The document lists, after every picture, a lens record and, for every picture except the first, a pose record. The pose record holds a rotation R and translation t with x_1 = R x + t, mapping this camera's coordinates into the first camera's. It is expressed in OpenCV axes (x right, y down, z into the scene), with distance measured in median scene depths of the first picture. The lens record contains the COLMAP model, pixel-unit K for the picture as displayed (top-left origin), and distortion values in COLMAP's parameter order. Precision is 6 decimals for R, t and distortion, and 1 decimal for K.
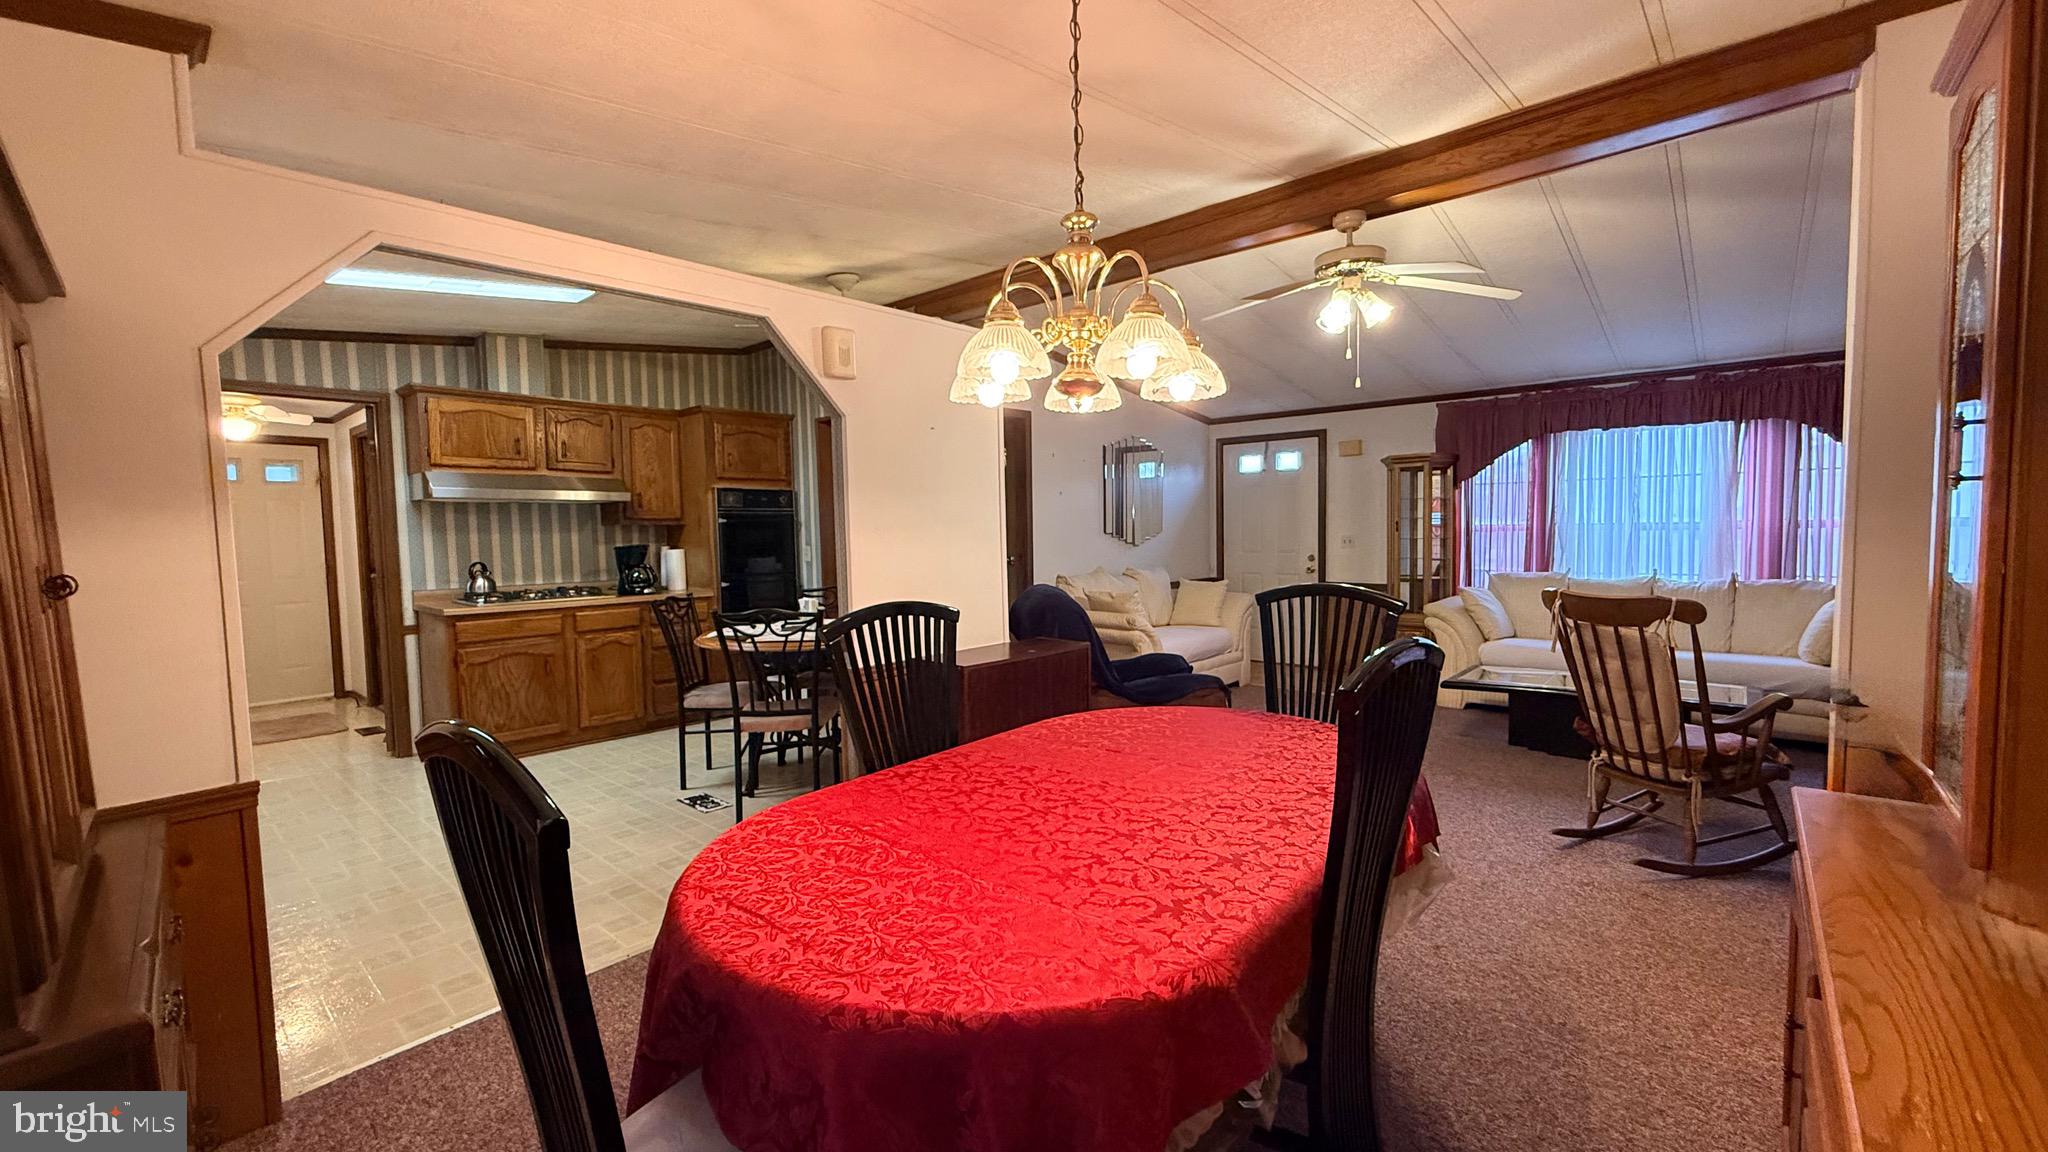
lens RADIAL K [[815.3, 0, 1019.0], [0, 815.3, 576.0], [0, 0, 1]] dist [0.001214, -0.000154]
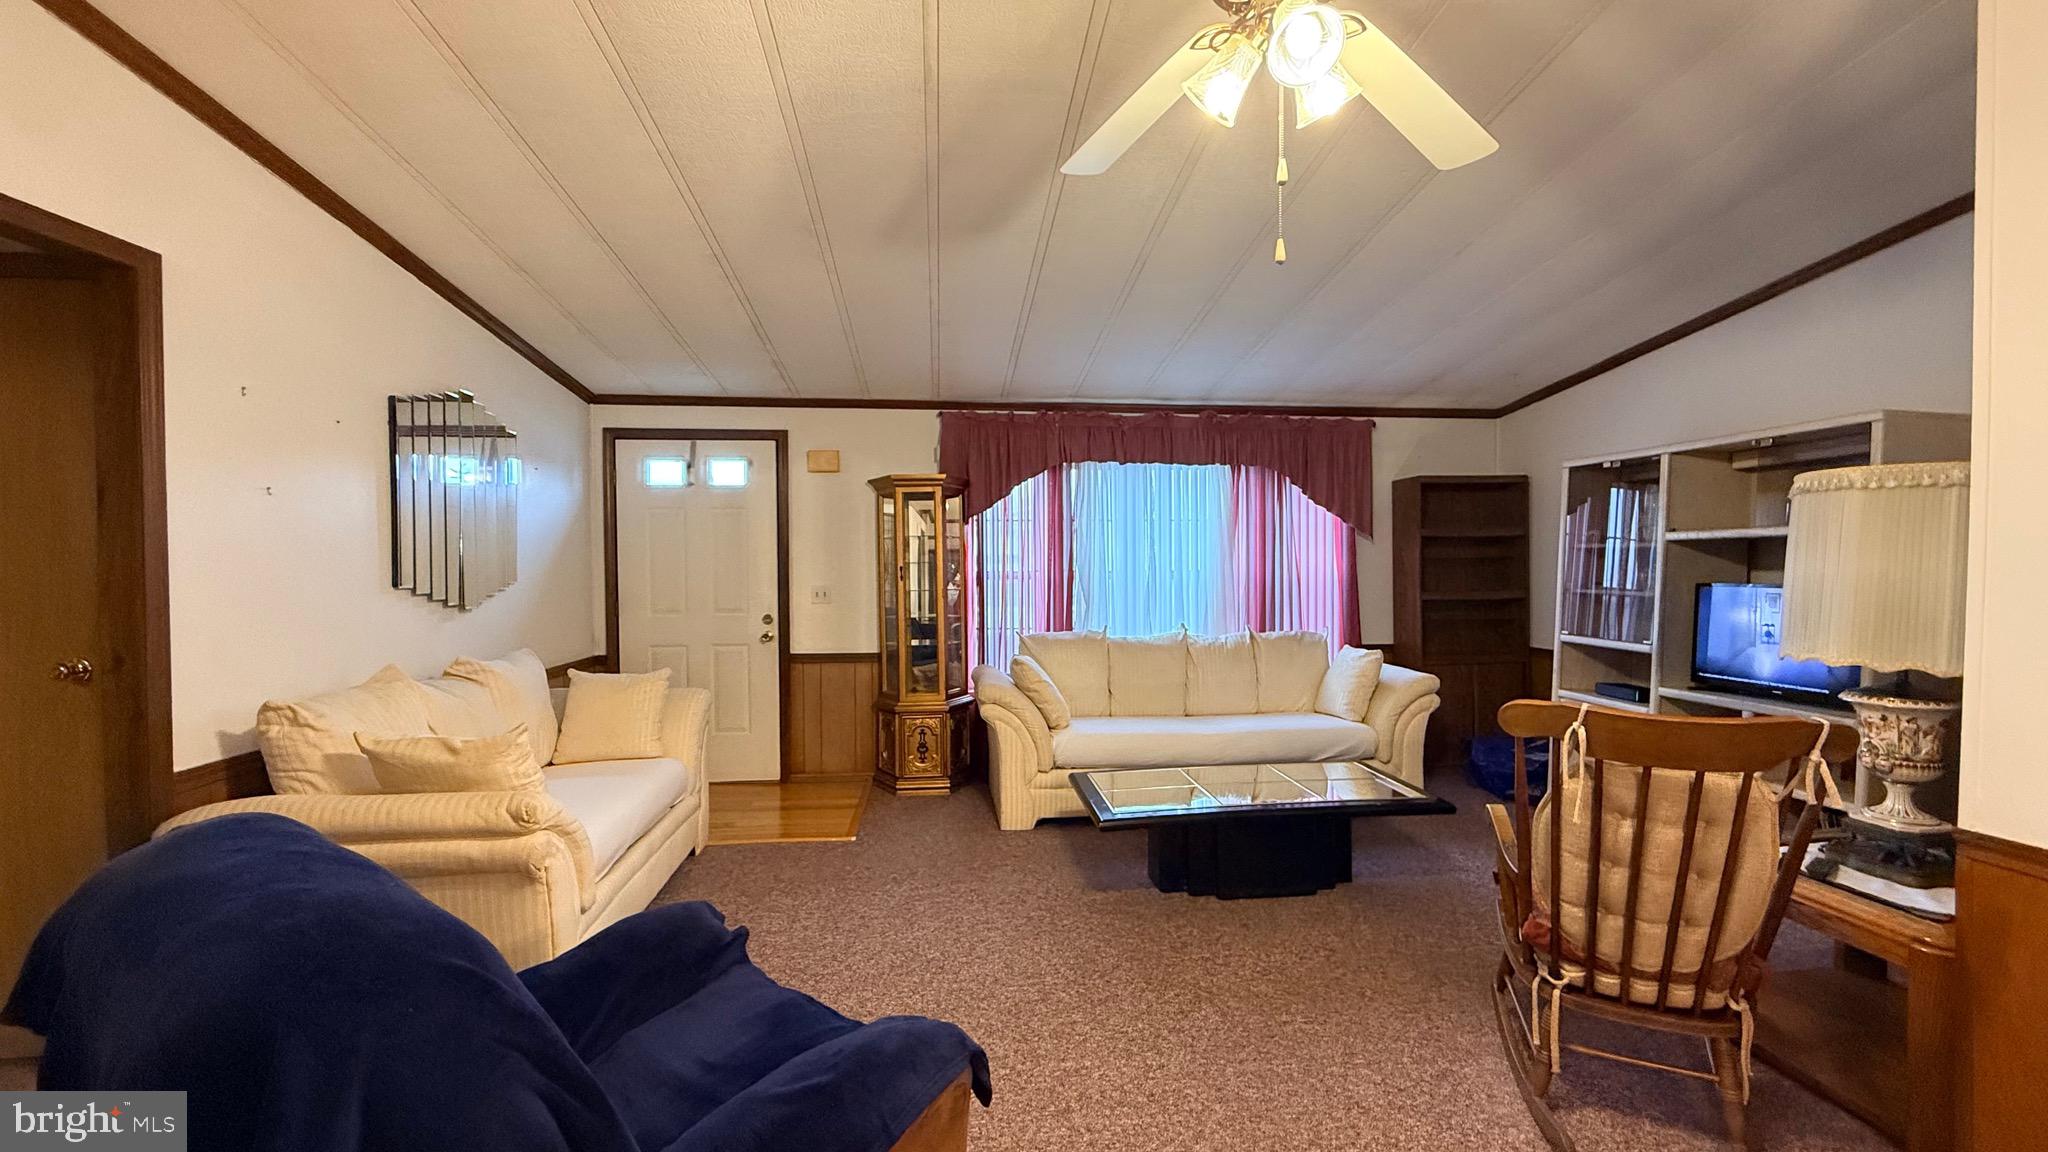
lens RADIAL K [[815.3, 0, 1025.3], [0, 815.3, 580.0], [0, 0, 1]] dist [0.001214, -0.000154]
pose [[0.675667, -0.004357, 0.737194, 0.008455], [0.036695, 0.998942, -0.027728, -0.036274], [-0.736293, 0.045786, 0.675112, 0.501926]]
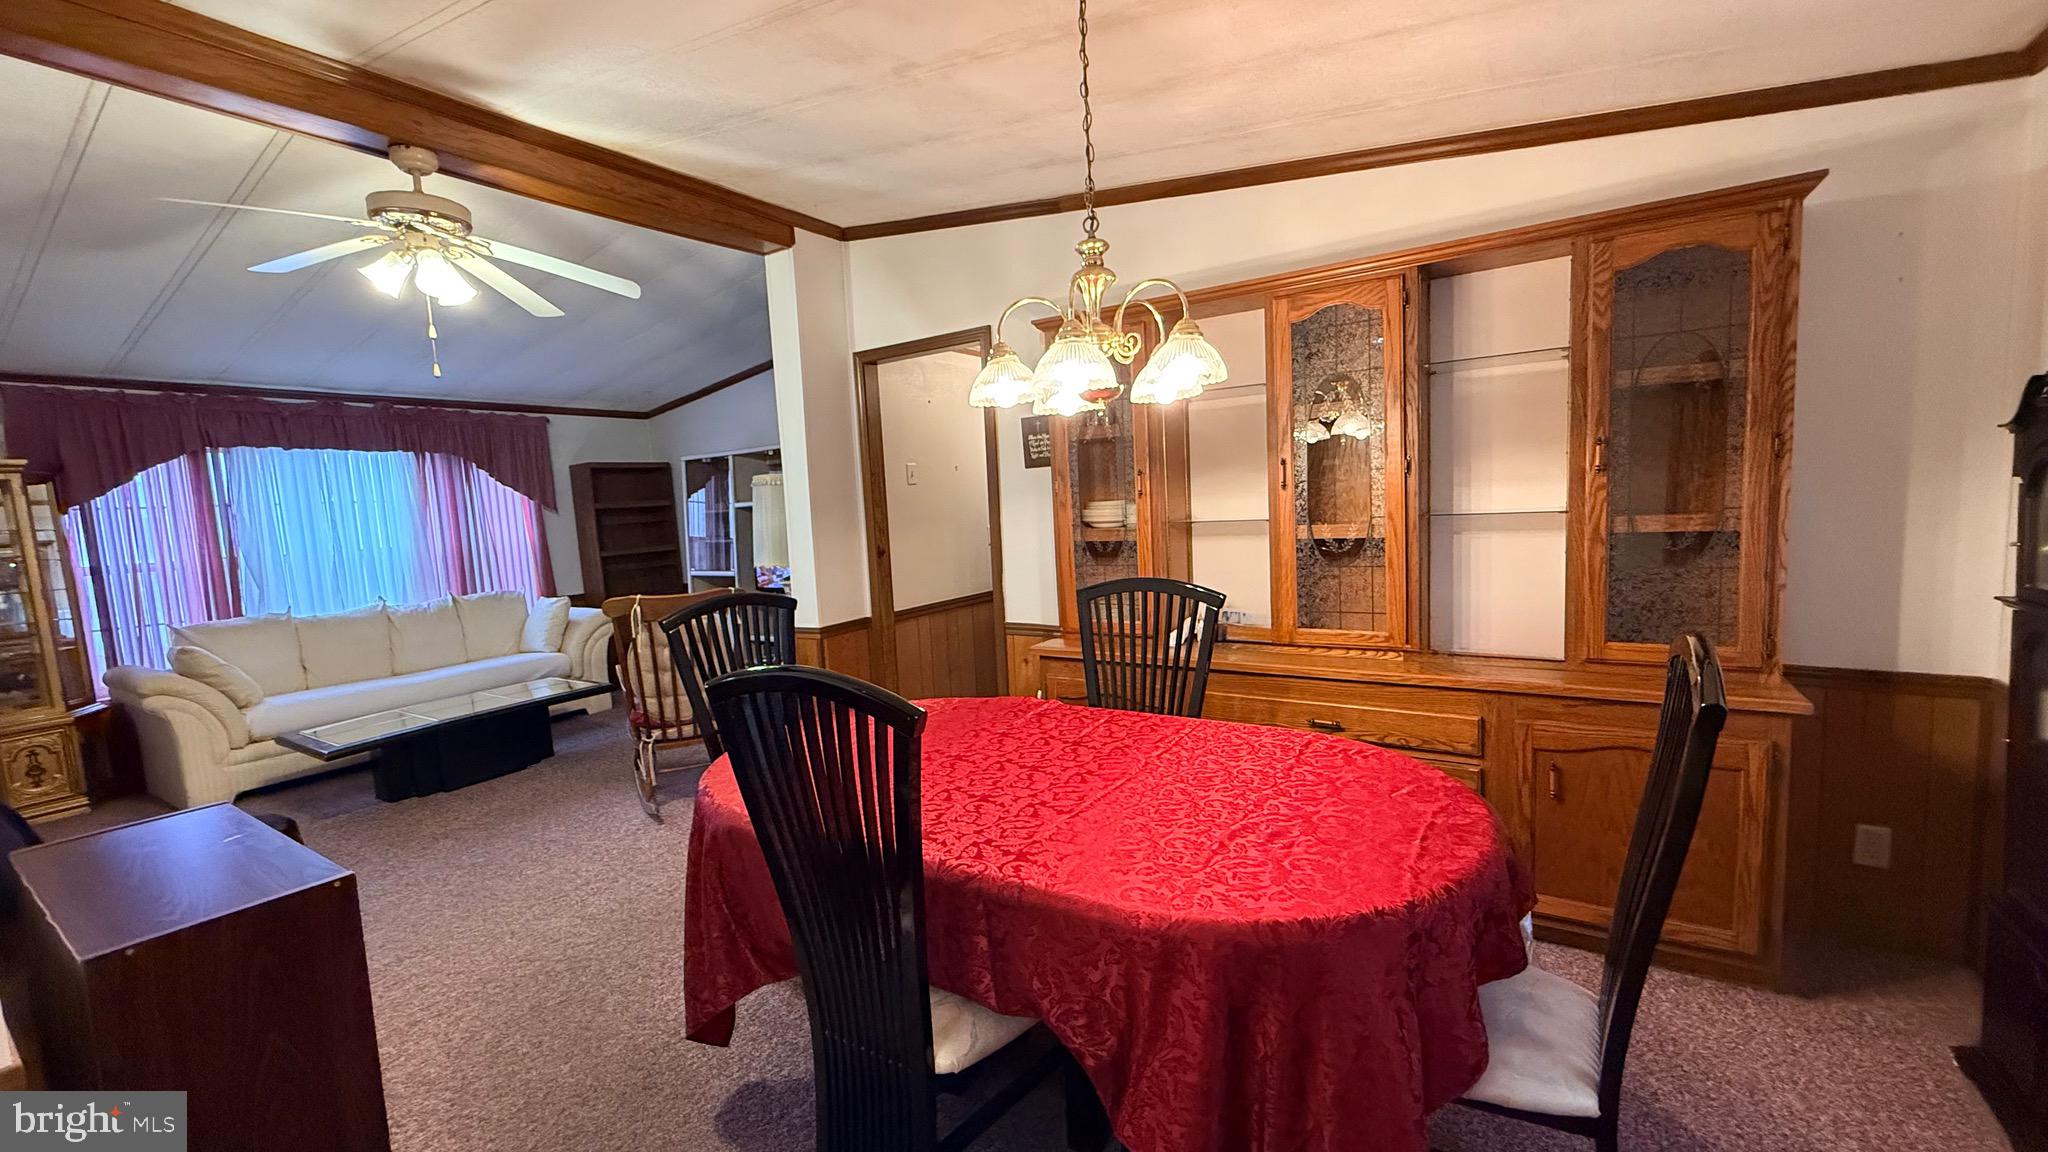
lens RADIAL K [[815.3, 0, 1017.3], [0, 815.3, 576.4], [0, 0, 1]] dist [0.001214, -0.000154]
pose [[-0.132446, -0.066592, 0.988951, -0.282260], [0.115715, 0.989879, 0.082152, -0.023190], [-0.984413, 0.125317, -0.123400, 0.345965]]
